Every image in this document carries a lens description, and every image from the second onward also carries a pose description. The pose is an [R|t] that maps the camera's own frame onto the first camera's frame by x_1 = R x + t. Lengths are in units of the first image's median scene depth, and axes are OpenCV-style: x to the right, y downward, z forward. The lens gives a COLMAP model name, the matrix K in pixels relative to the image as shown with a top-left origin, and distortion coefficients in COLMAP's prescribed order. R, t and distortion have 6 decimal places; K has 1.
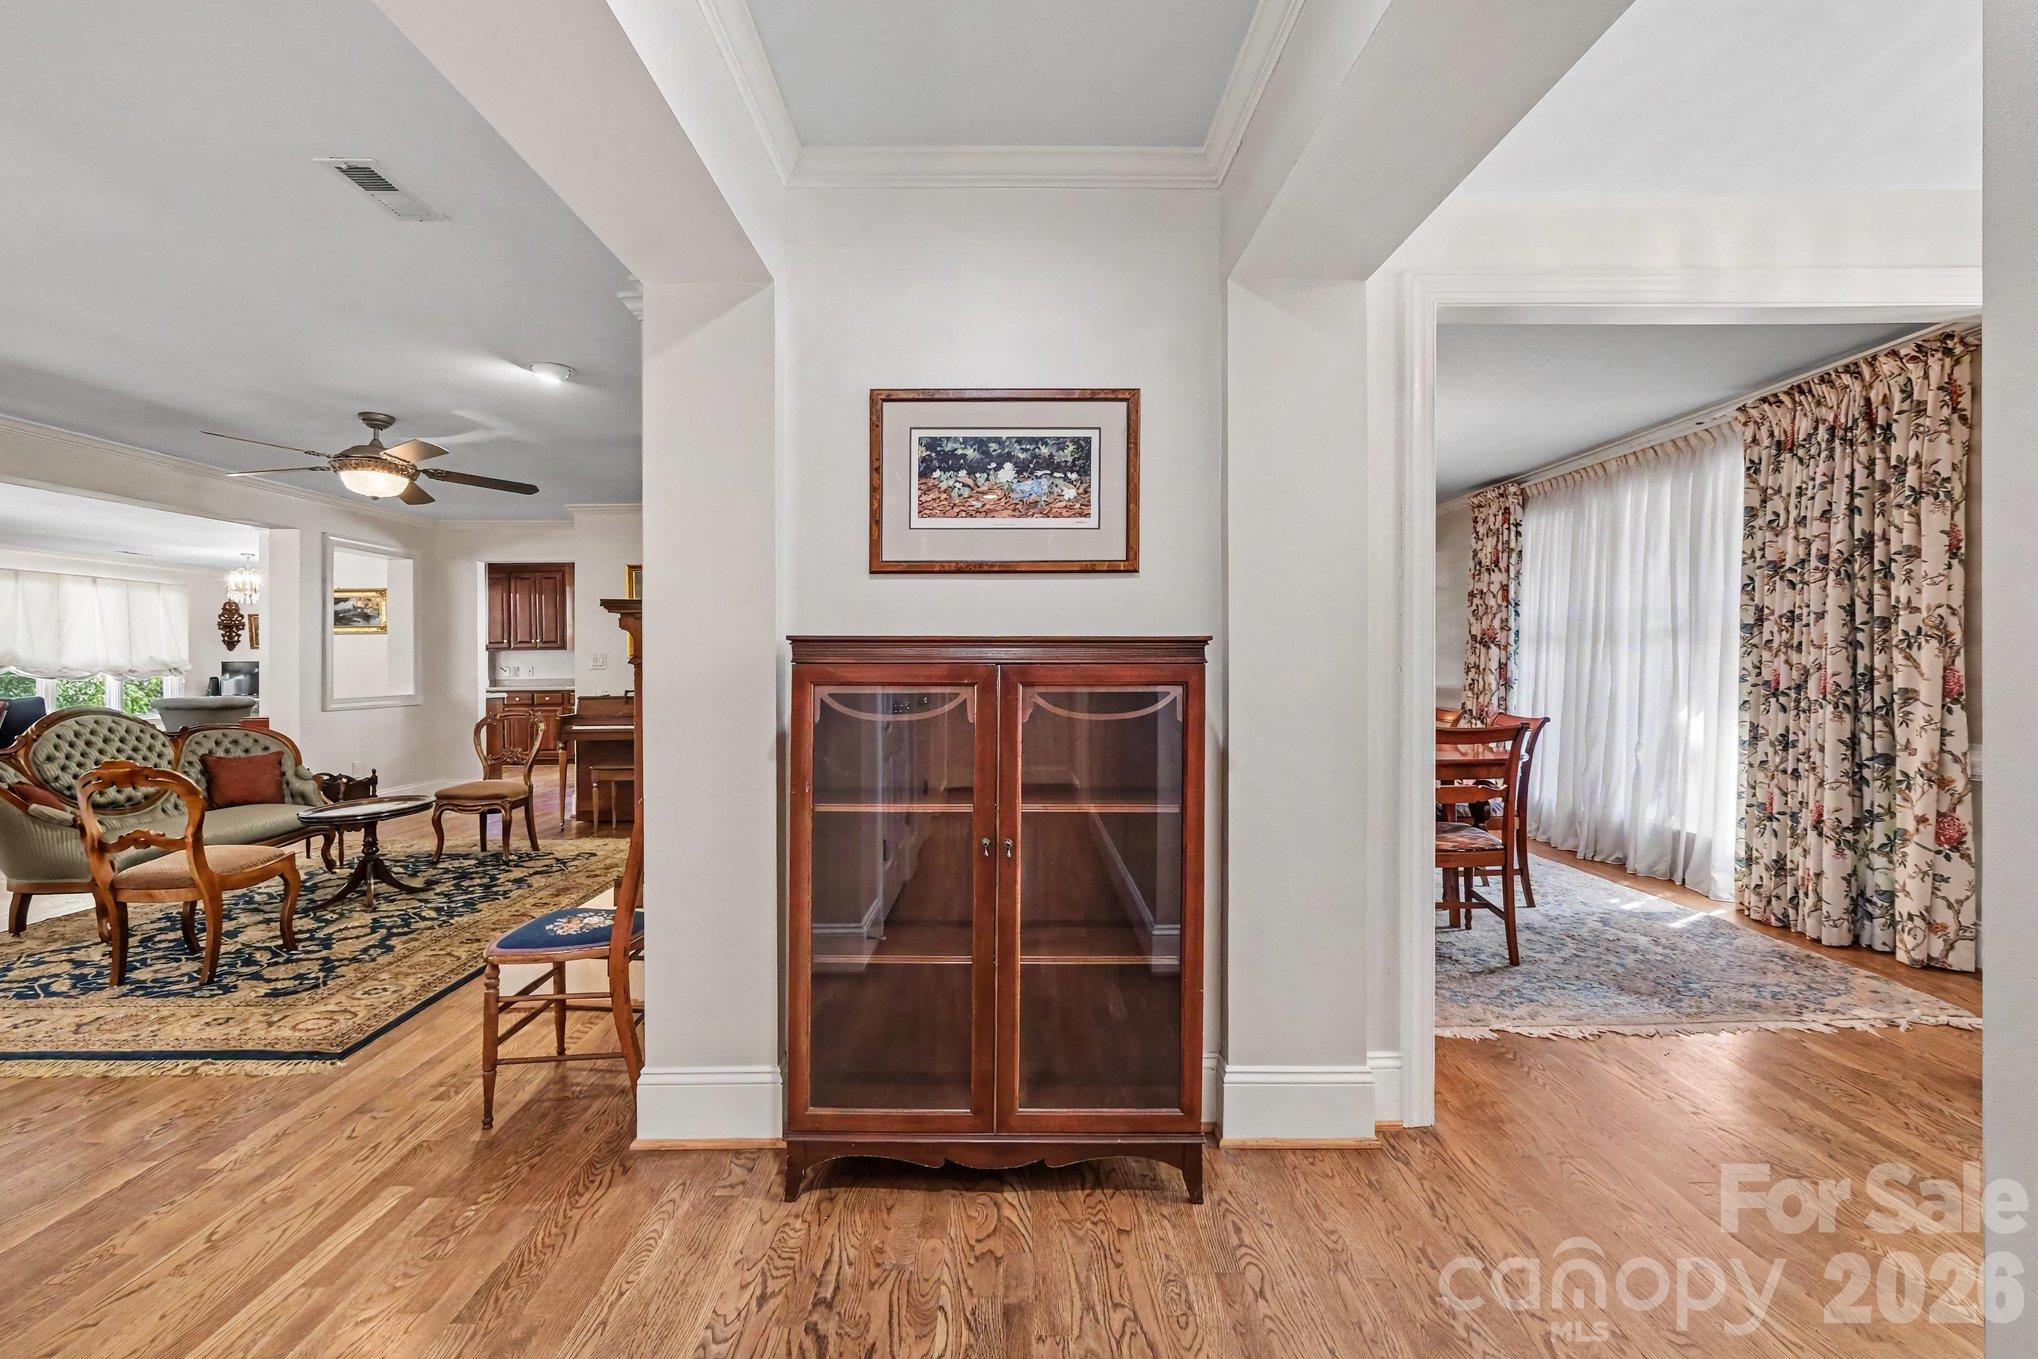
lens RADIAL K [[903.2, 0, 1013.9], [0, 903.2, 684.7], [0, 0, 1]] dist [-0.000297, 0.000130]
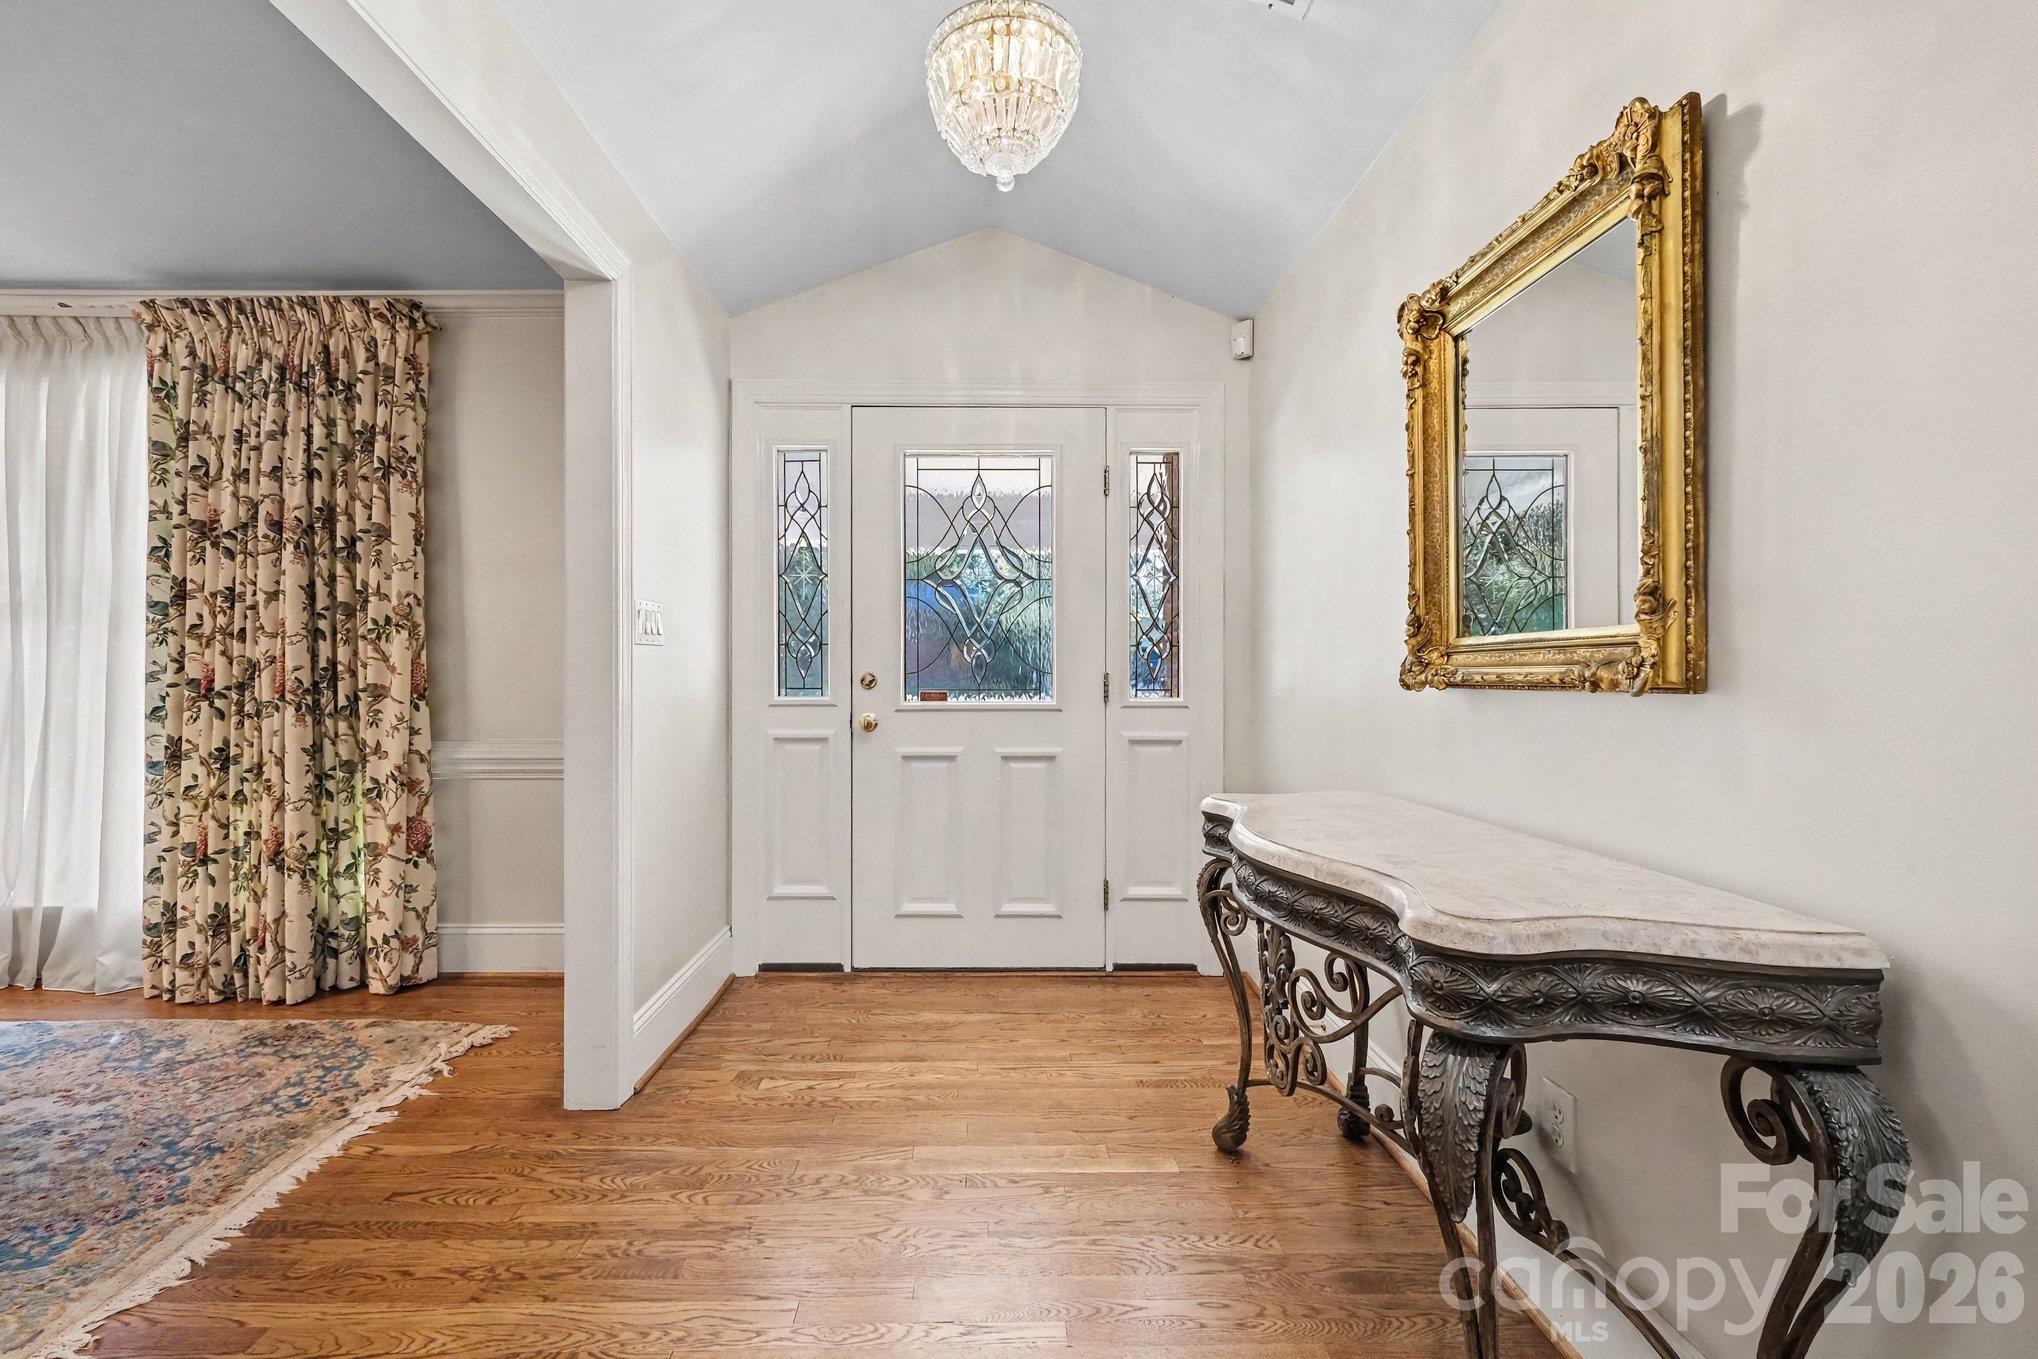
lens RADIAL K [[903.2, 0, 1012.5], [0, 903.2, 675.4], [0, 0, 1]] dist [-0.000297, 0.000130]
pose [[-0.000708, 0.003360, 0.999994, 0.092638], [0.022176, 0.999749, -0.003343, 0.011639], [-0.999754, 0.022173, -0.000782, 0.356004]]
